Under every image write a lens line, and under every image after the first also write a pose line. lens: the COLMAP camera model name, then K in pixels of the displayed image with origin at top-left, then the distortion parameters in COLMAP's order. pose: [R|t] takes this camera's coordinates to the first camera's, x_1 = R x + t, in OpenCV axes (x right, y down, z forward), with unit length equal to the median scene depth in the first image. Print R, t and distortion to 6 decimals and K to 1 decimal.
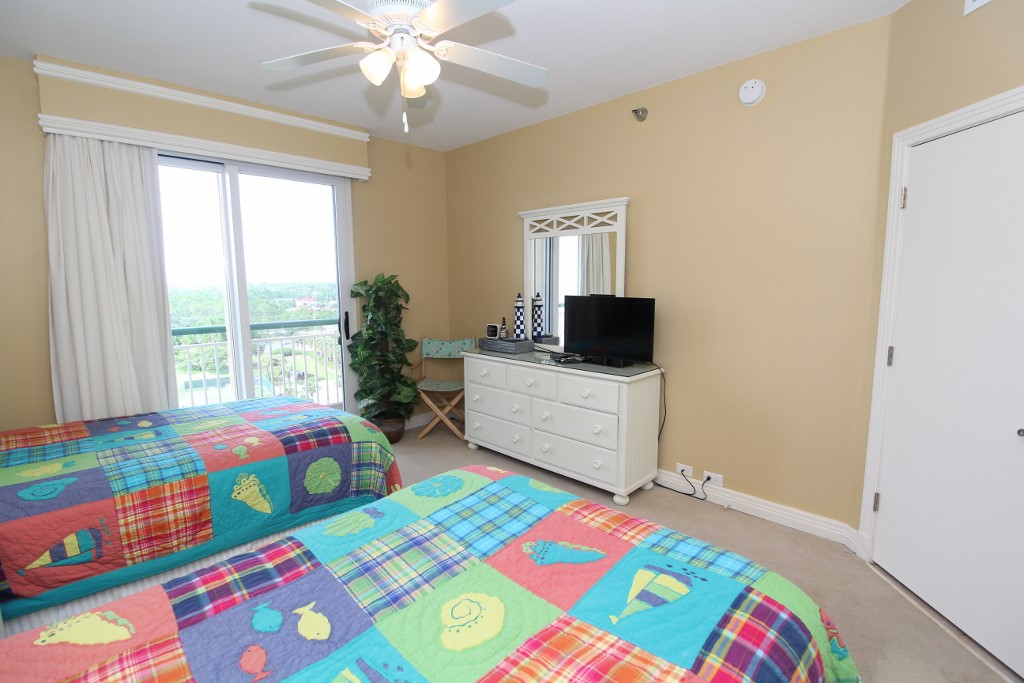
lens RADIAL K [[474.2, 0, 512.0], [0, 474.2, 341.5], [0, 0, 1]] dist [-0.019571, -0.001552]
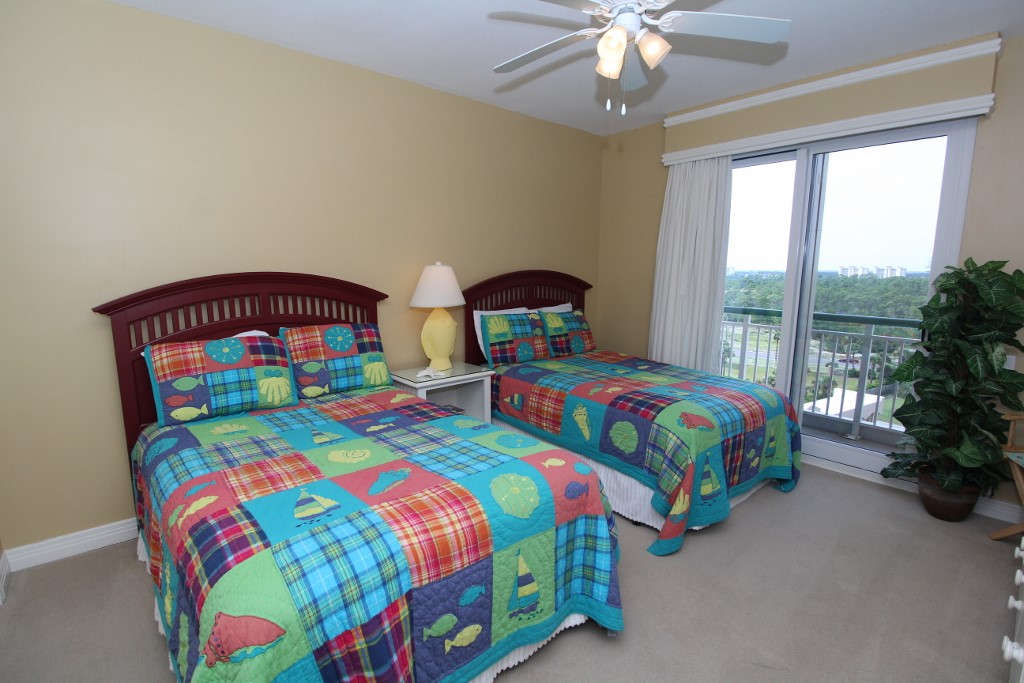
lens RADIAL K [[477.1, 0, 516.9], [0, 477.1, 340.6], [0, 0, 1]] dist [0.000342, -0.010568]
pose [[-0.071354, 0.158348, -0.984802, 1.074024], [-0.134177, 0.976821, 0.166787, -0.151383], [0.988385, 0.144038, -0.048454, 1.126720]]
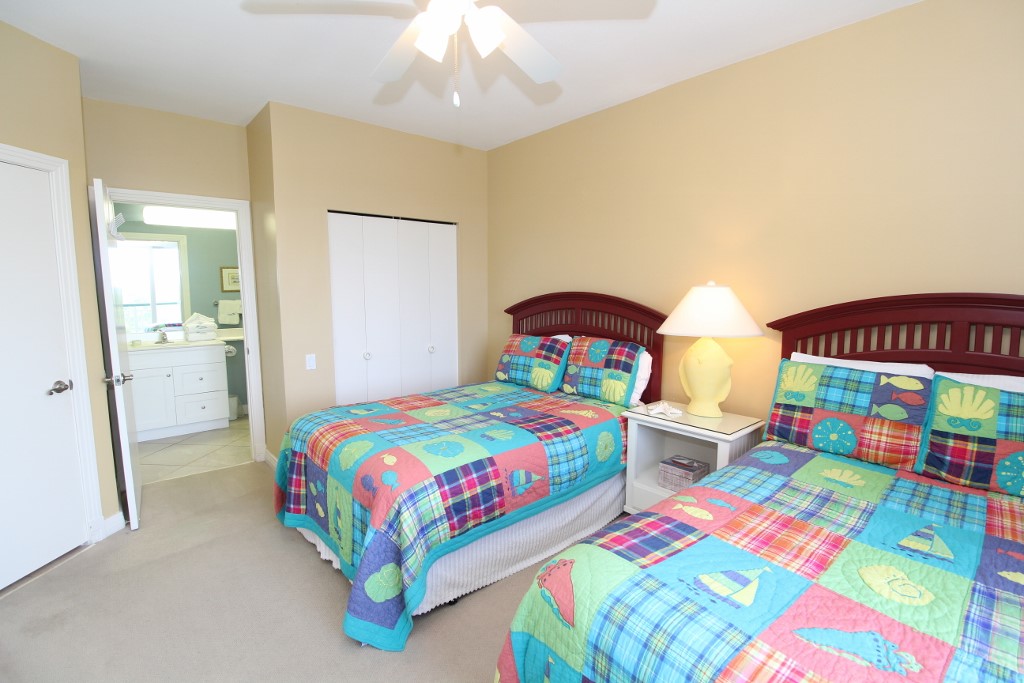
lens RADIAL K [[477.1, 0, 516.9], [0, 477.1, 340.6], [0, 0, 1]] dist [0.000342, -0.010568]
pose [[-0.997433, -0.002425, 0.071564, -0.492395], [0.014536, 0.971759, 0.235528, -0.296955], [-0.070114, 0.235964, -0.969229, 2.376630]]
